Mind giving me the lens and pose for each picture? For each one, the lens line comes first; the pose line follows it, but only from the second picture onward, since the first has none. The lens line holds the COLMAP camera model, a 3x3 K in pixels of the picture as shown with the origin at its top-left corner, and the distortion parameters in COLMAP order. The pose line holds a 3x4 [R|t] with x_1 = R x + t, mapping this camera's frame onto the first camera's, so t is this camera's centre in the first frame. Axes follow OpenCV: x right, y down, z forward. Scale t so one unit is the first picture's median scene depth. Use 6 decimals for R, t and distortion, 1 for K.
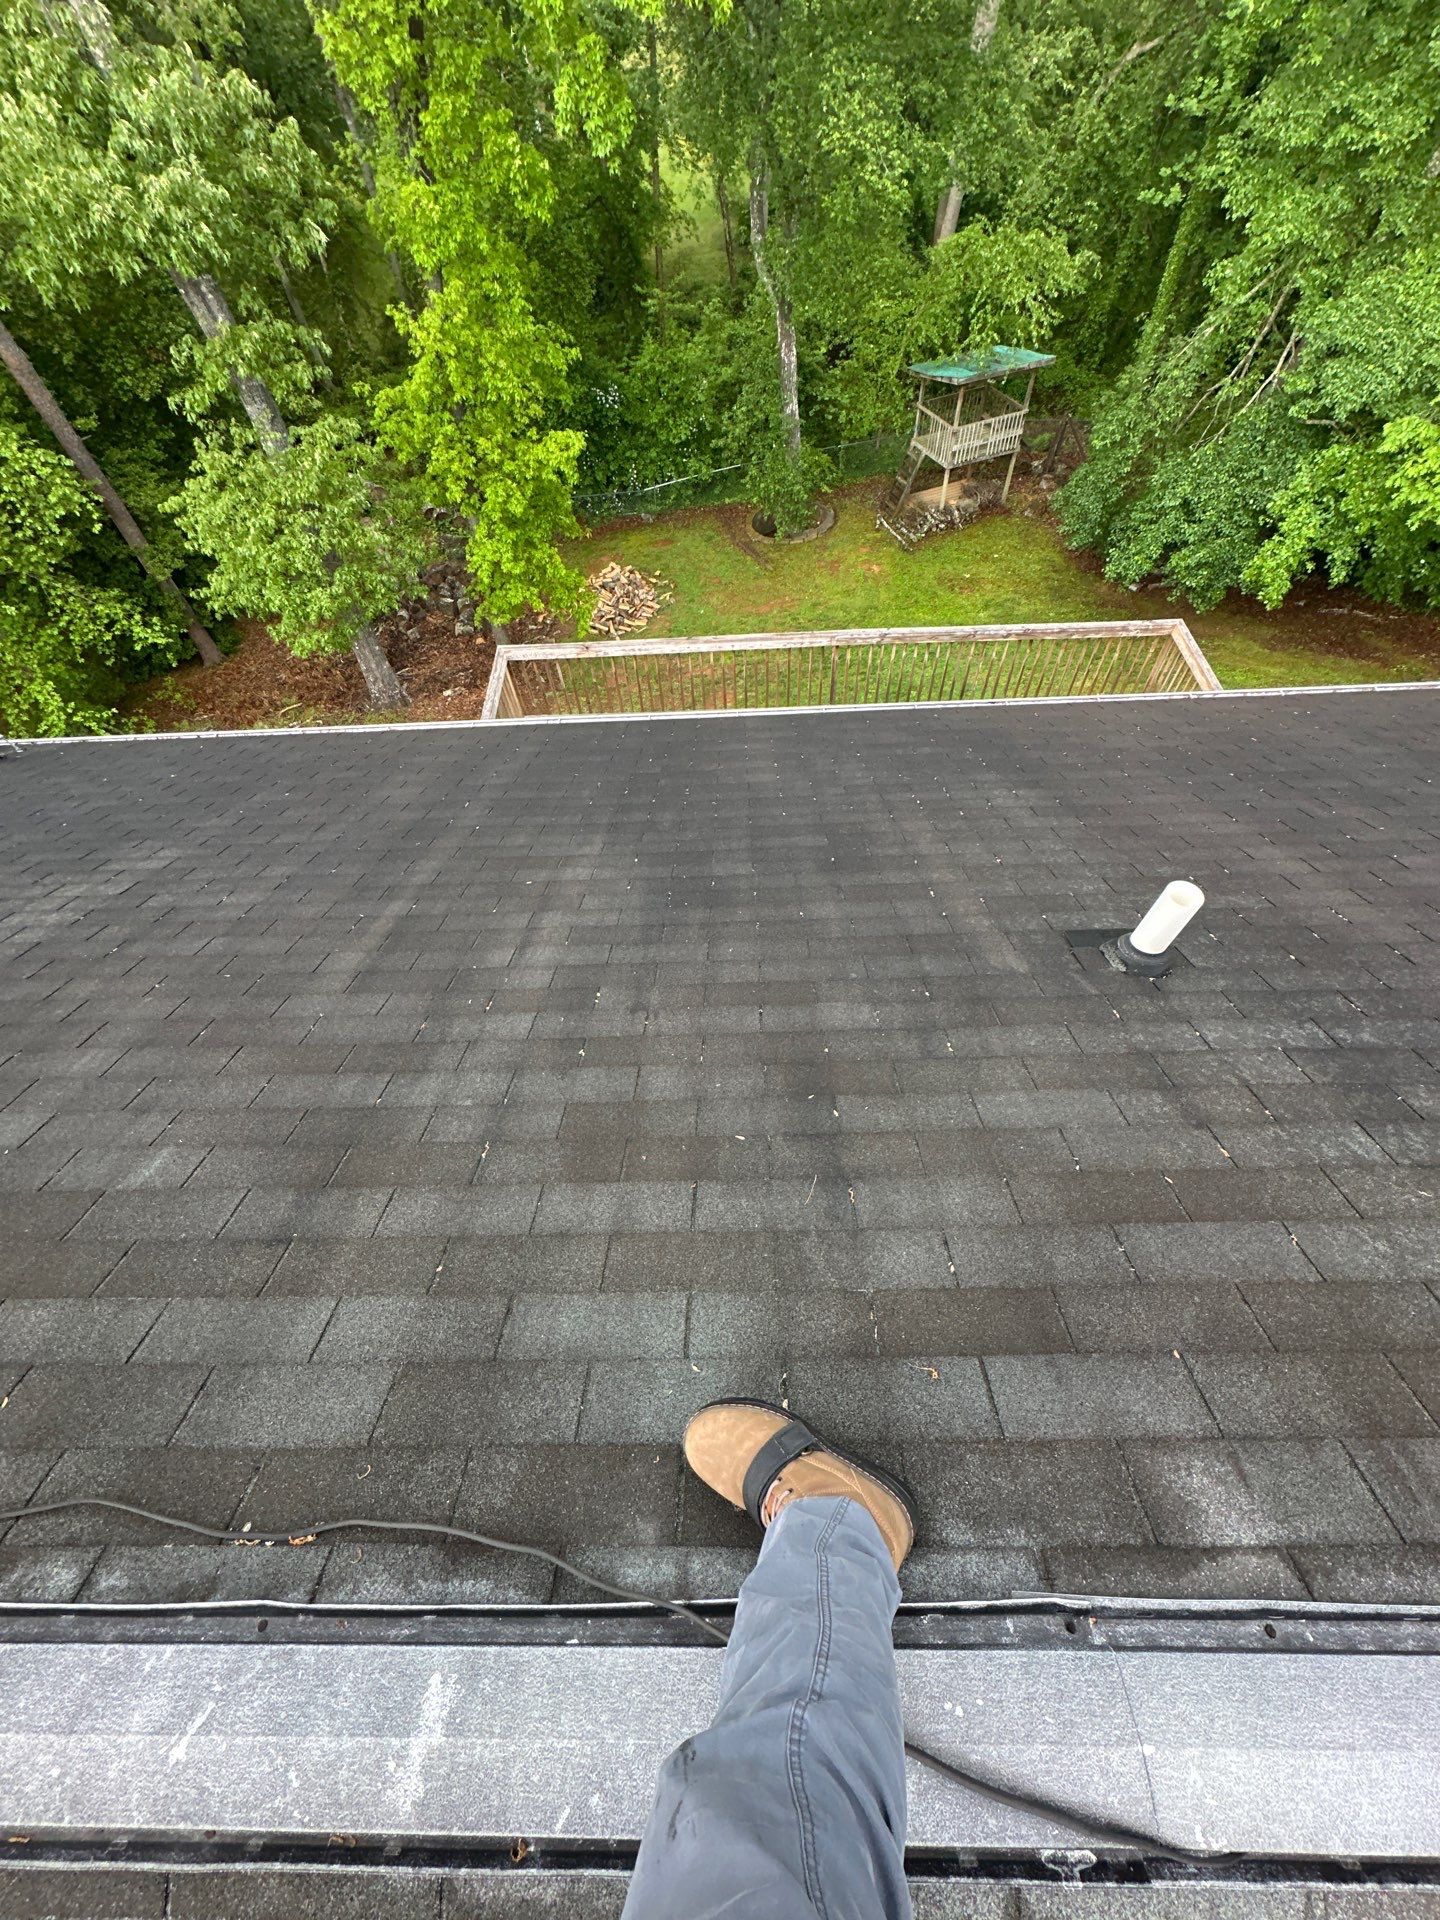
lens RADIAL K [[765.8, 0, 721.4], [0, 765.8, 960.0], [0, 0, 1]] dist [-0.000960, -0.000042]
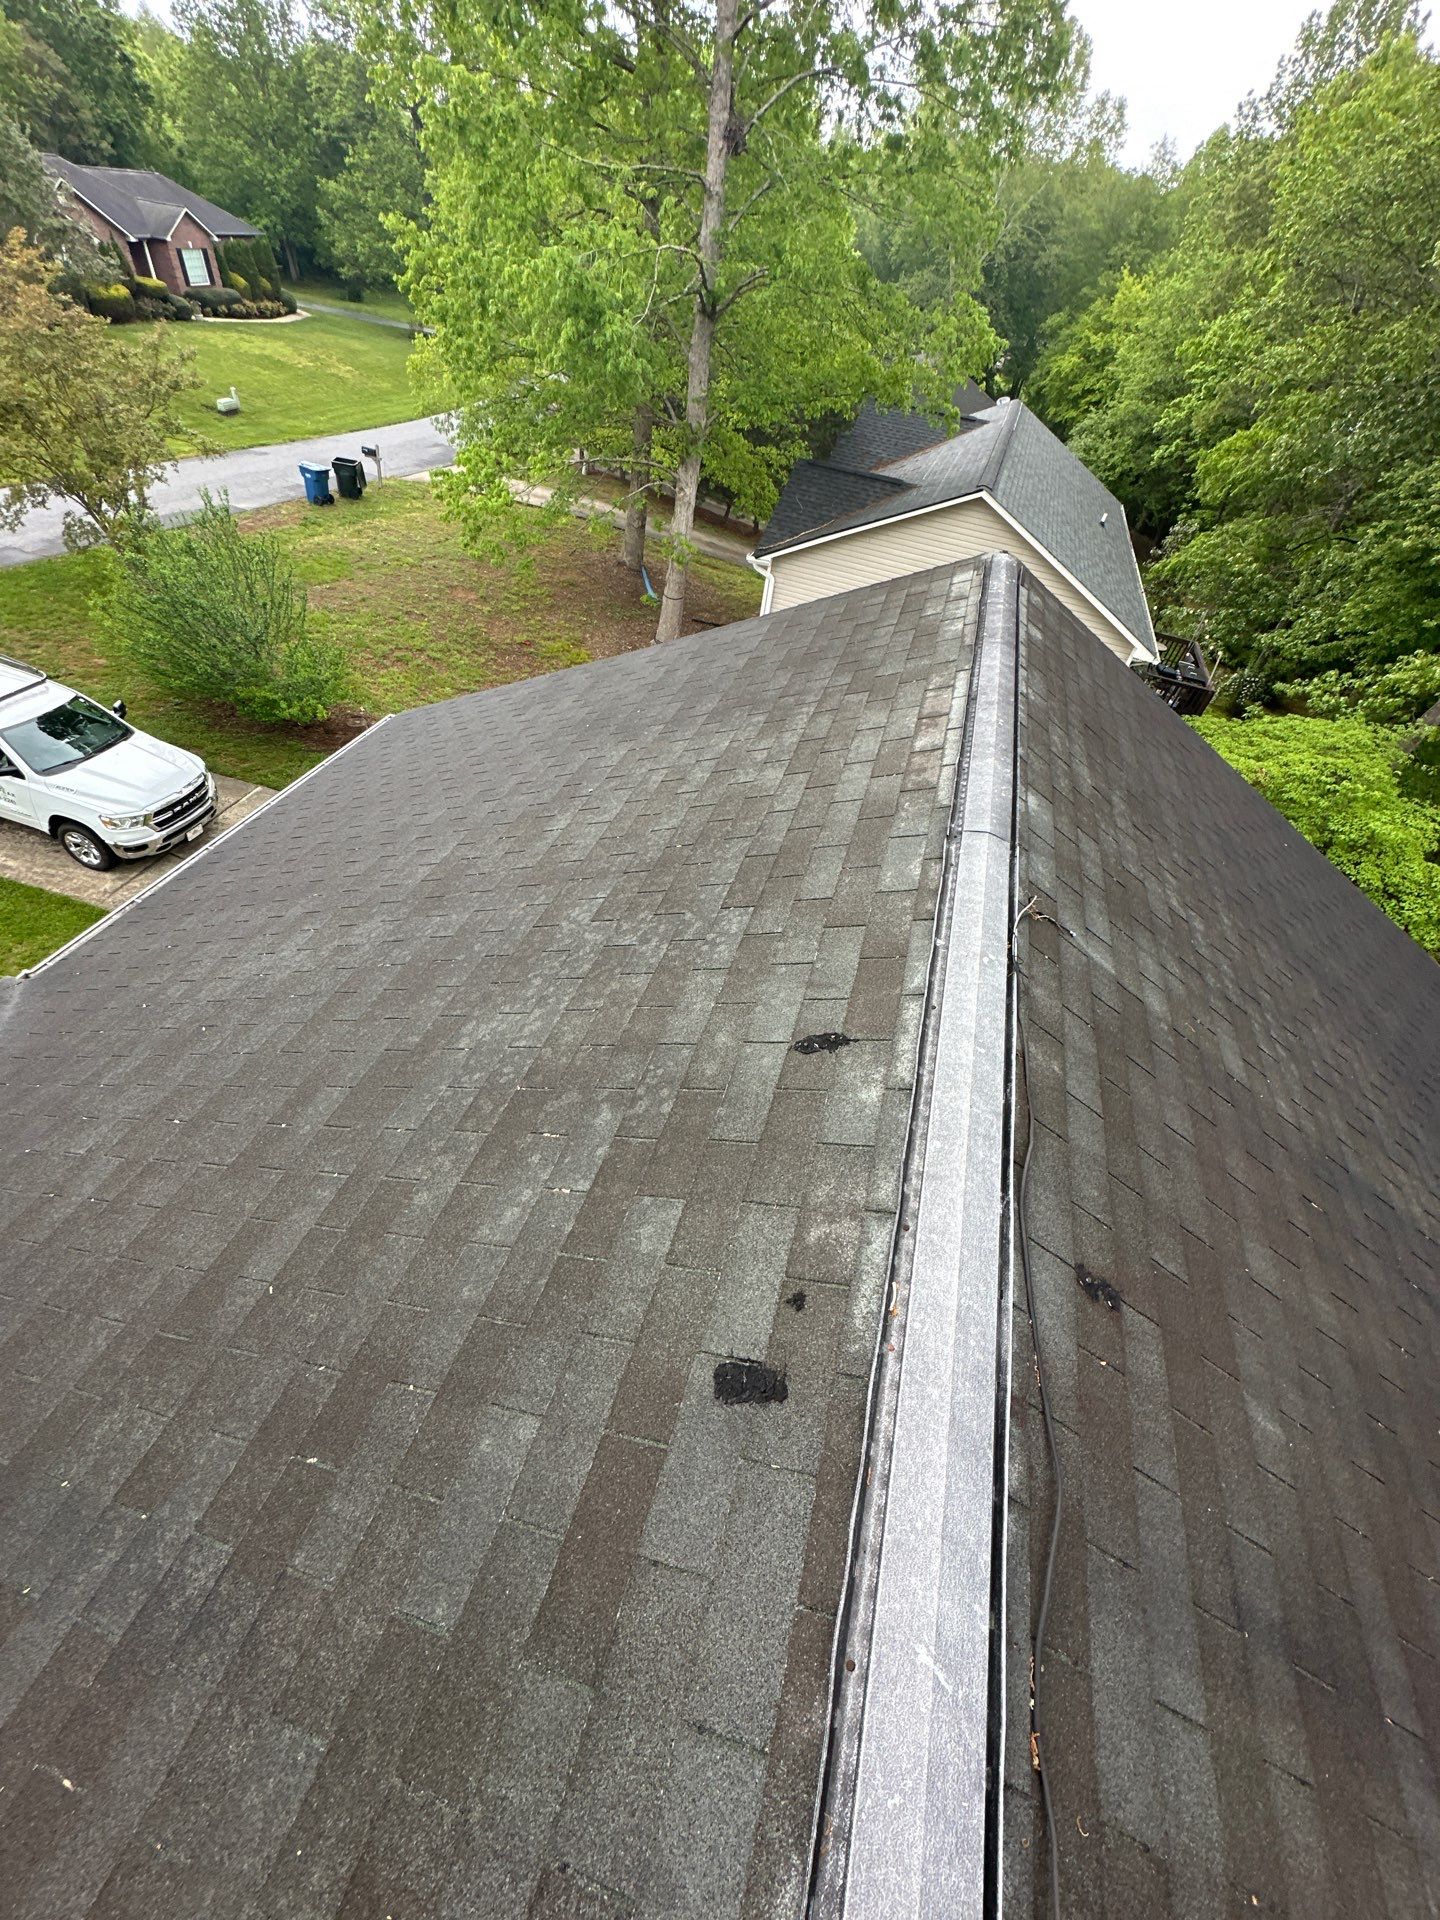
lens RADIAL K [[765.8, 0, 721.4], [0, 765.8, 960.0], [0, 0, 1]] dist [-0.000960, -0.000042]
pose [[-0.289556, 0.677774, -0.675854, -0.046095], [-0.855539, 0.133353, 0.500270, 0.048483], [0.429198, 0.723076, 0.541249, -0.041277]]
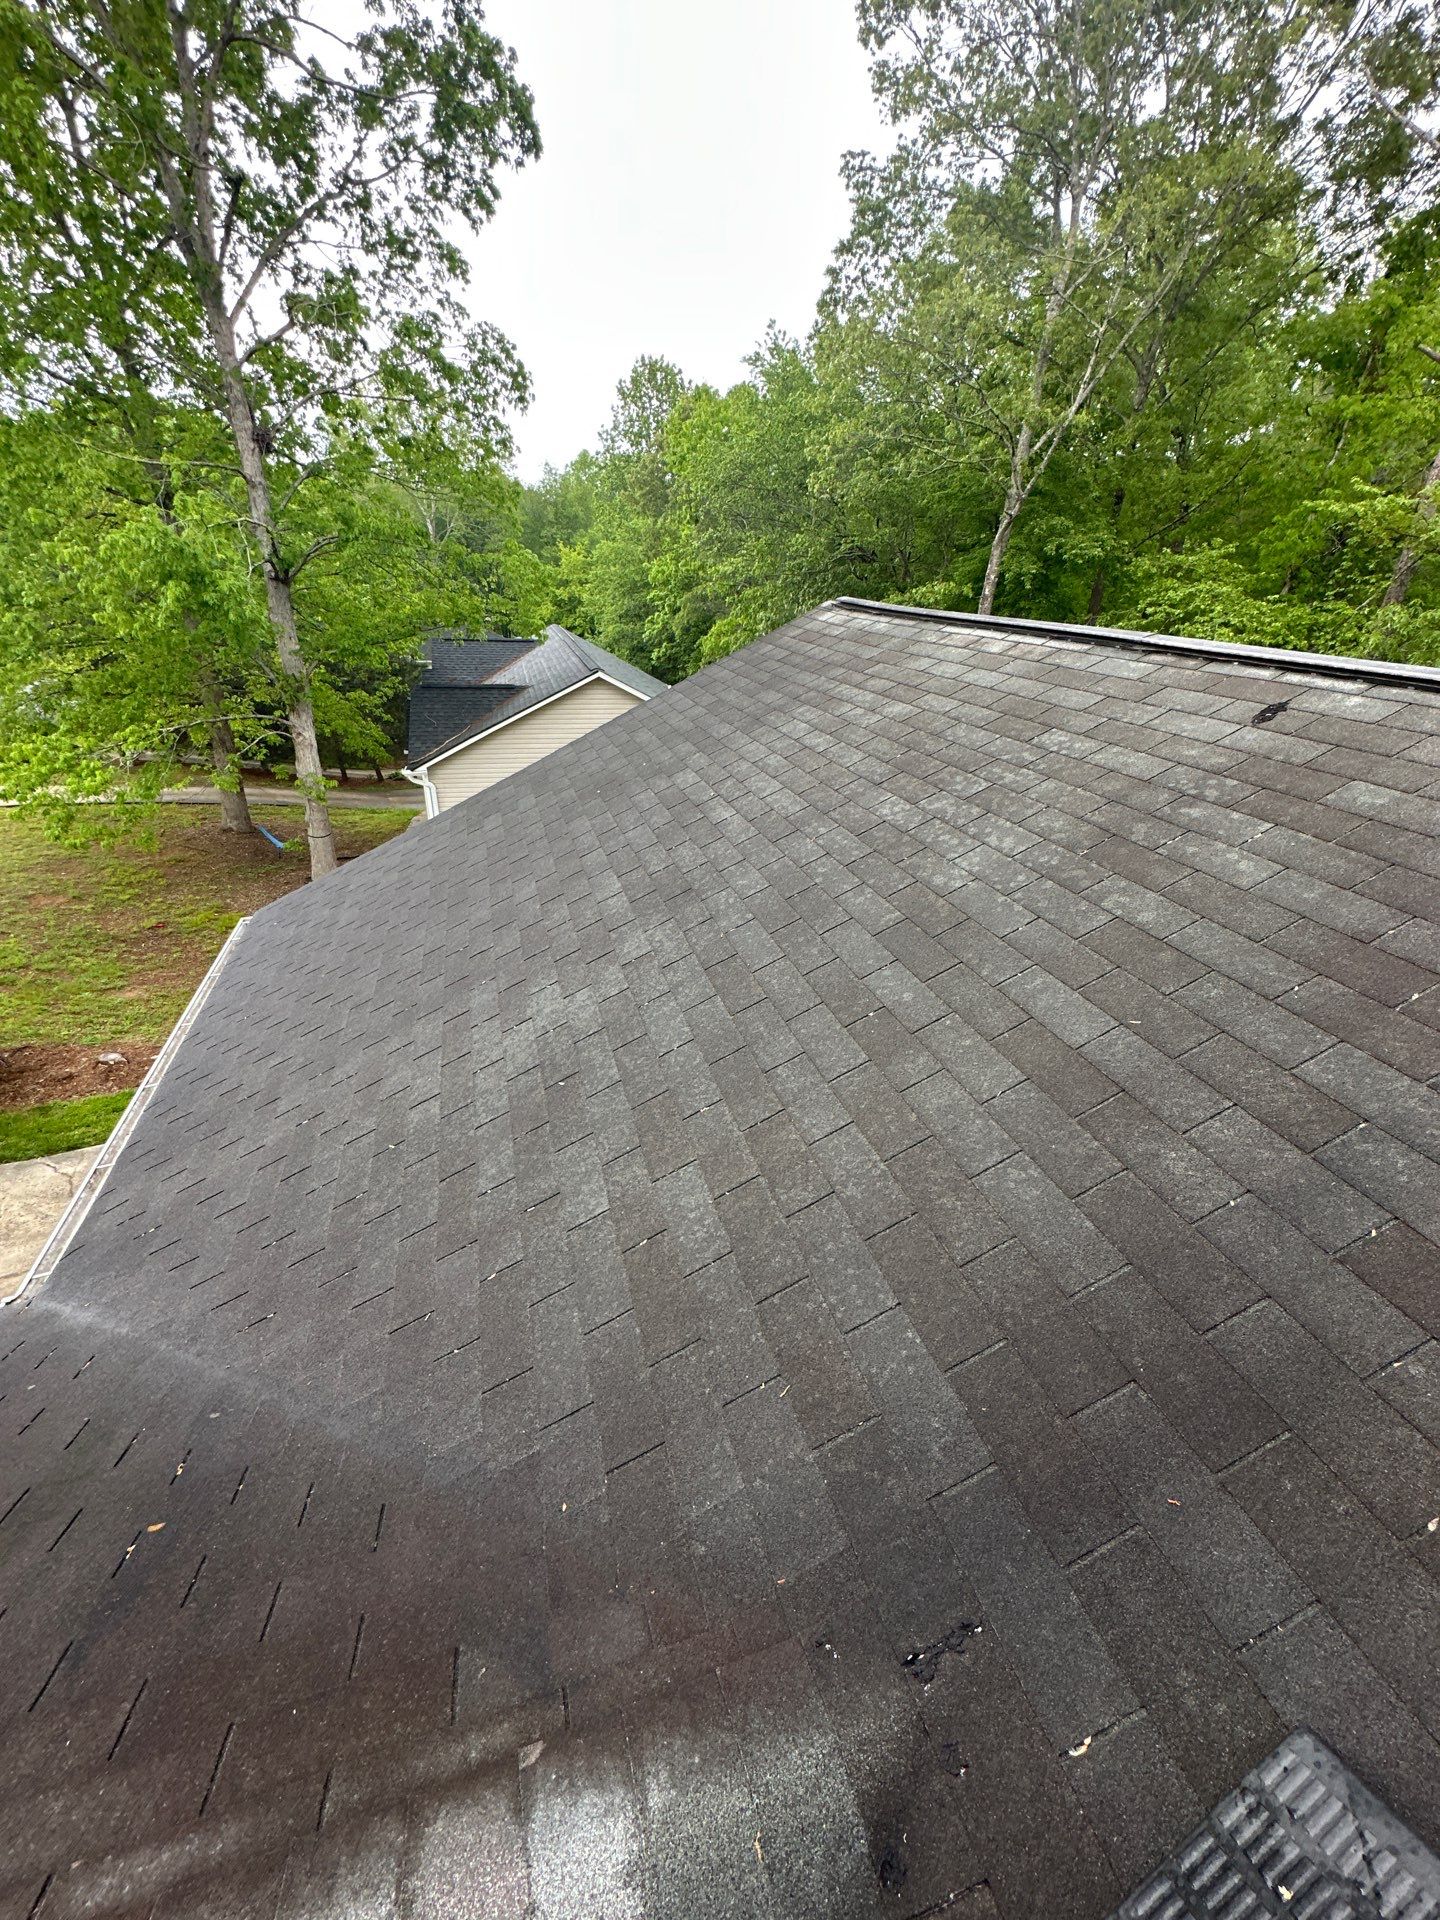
lens RADIAL K [[765.8, 0, 721.4], [0, 765.8, 960.0], [0, 0, 1]] dist [-0.000960, -0.000042]
pose [[0.287234, 0.486333, -0.825213, 0.025158], [-0.826650, 0.561077, 0.042932, 0.302926], [0.483888, 0.669831, 0.563187, -0.085439]]
